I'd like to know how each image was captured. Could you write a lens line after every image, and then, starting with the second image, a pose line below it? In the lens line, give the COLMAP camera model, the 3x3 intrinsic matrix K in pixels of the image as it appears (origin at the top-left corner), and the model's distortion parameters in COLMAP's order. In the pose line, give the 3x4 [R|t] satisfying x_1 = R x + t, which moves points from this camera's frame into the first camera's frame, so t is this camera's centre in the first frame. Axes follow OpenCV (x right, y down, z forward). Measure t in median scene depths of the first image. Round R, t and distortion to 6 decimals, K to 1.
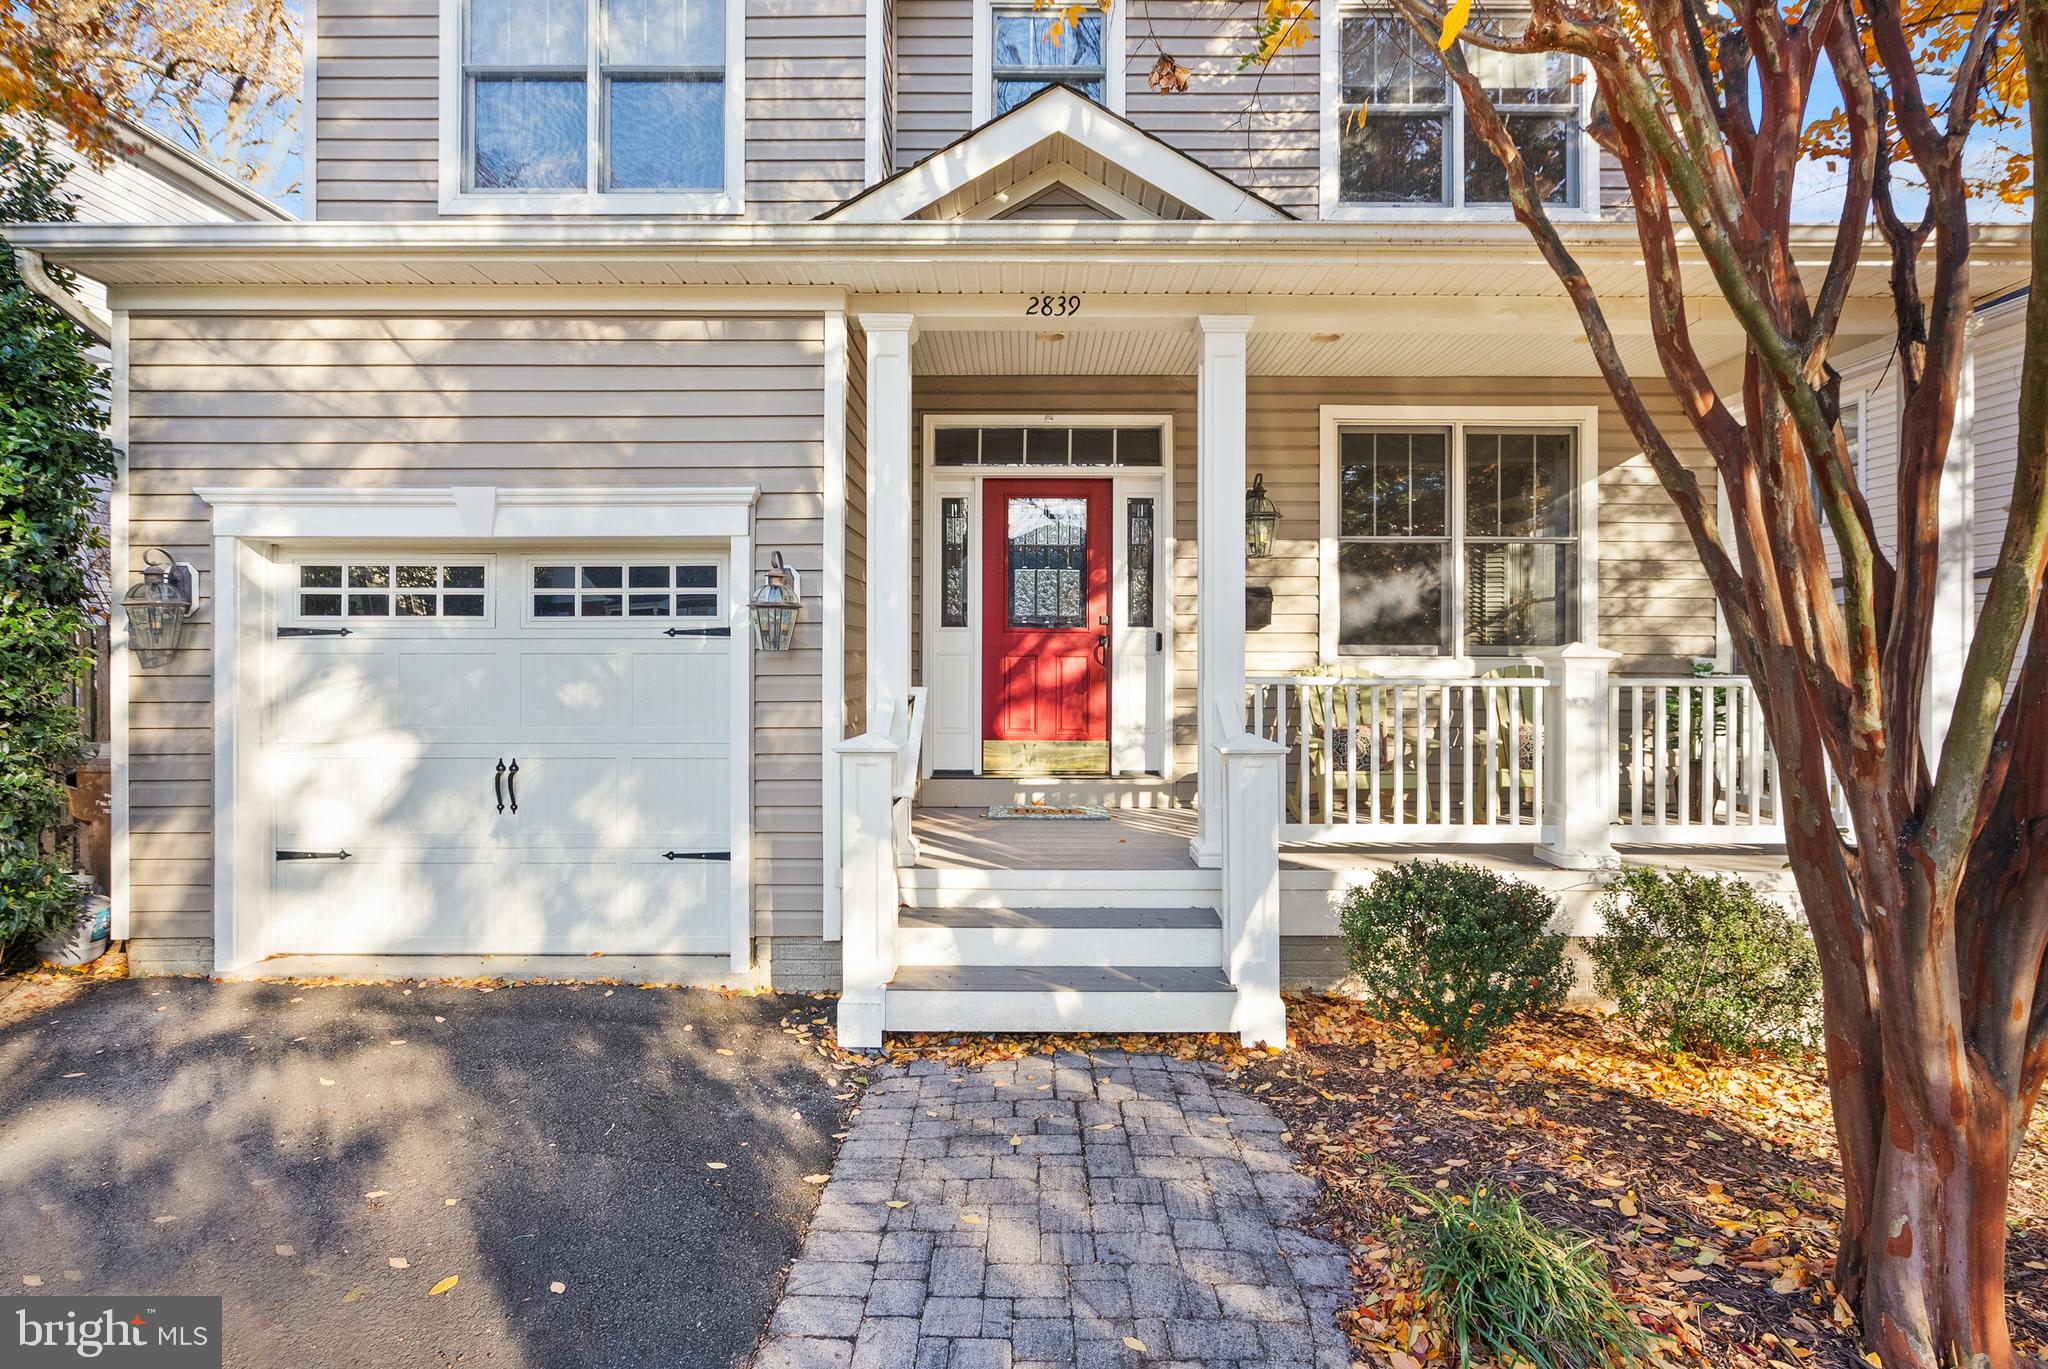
lens RADIAL K [[956.8, 0, 1033.1], [0, 956.8, 698.1], [0, 0, 1]] dist [-0.000760, -0.000019]
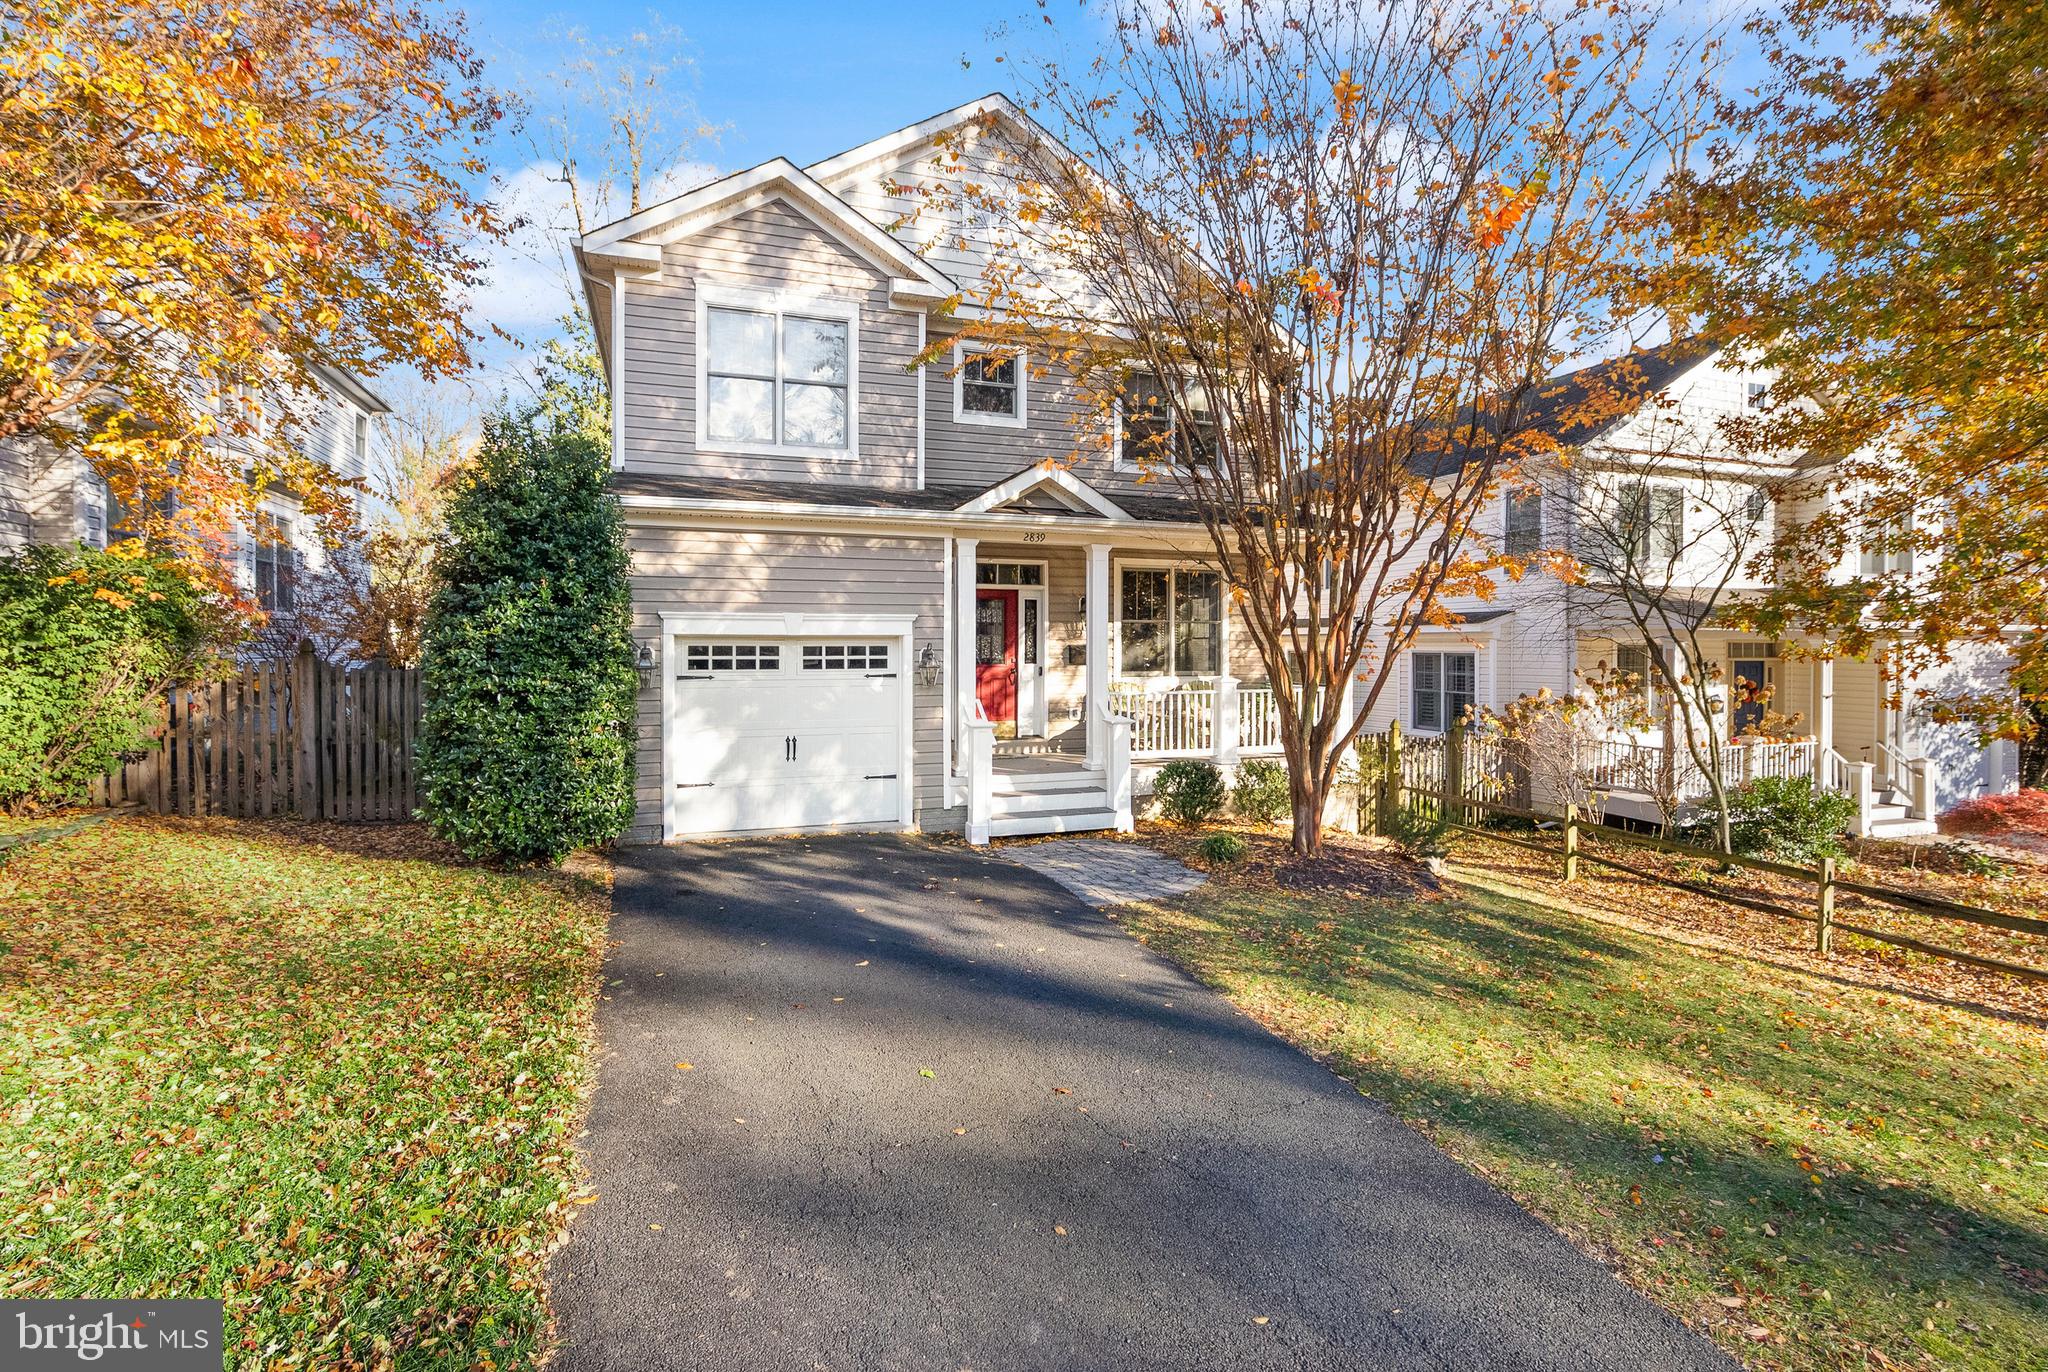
lens RADIAL K [[965.6, 0, 1055.7], [0, 965.6, 679.0], [0, 0, 1]] dist [0.000724, 0.000032]
pose [[0.932990, -0.010537, 0.359747, -0.773617], [0.010641, 0.999942, 0.001692, -0.061287], [-0.359744, 0.002250, 0.933048, -1.235724]]
